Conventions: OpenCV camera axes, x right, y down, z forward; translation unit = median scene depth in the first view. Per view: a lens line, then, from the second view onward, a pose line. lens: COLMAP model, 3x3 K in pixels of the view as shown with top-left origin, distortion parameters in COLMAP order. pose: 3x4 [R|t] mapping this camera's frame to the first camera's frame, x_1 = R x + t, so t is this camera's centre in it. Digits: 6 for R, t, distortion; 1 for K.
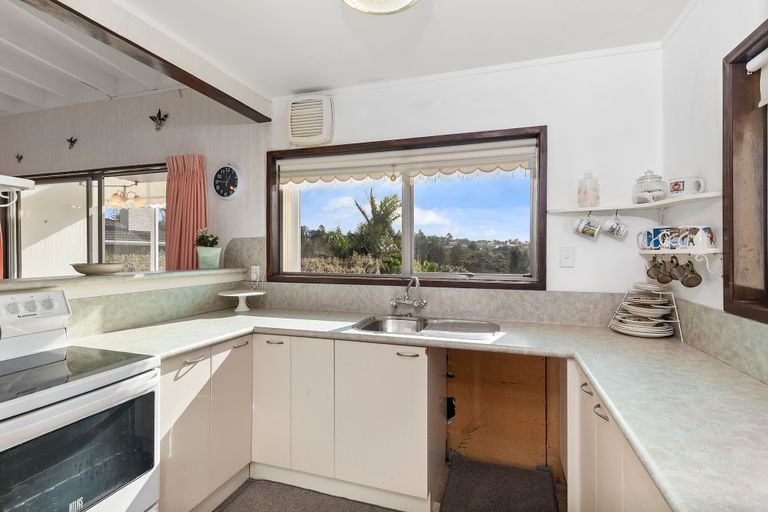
lens RADIAL K [[365.3, 0, 385.5], [0, 365.3, 252.7], [0, 0, 1]] dist [0.004321, 0.000824]
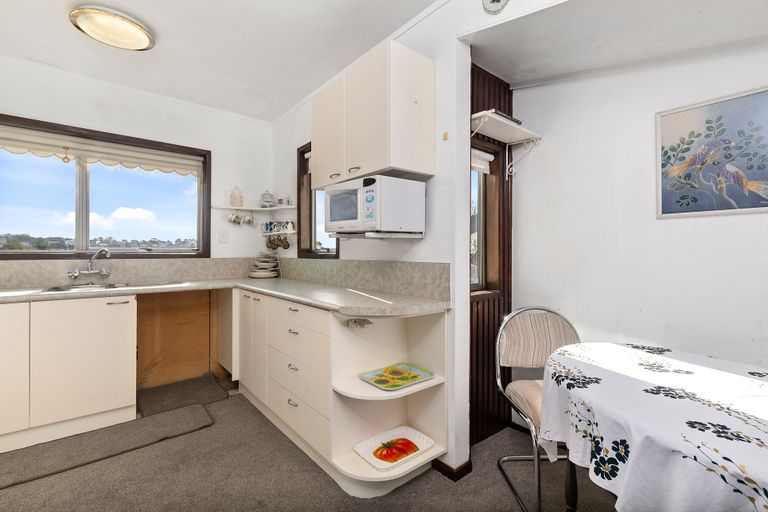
lens RADIAL K [[347.4, 0, 383.9], [0, 347.4, 252.8], [0, 0, 1]] dist [-0.001632, -0.000480]
pose [[0.539056, -0.000450, 0.842270, -0.458380], [-0.001839, 0.999997, 0.001711, 0.089860], [-0.842268, -0.002472, 0.539053, -0.466190]]
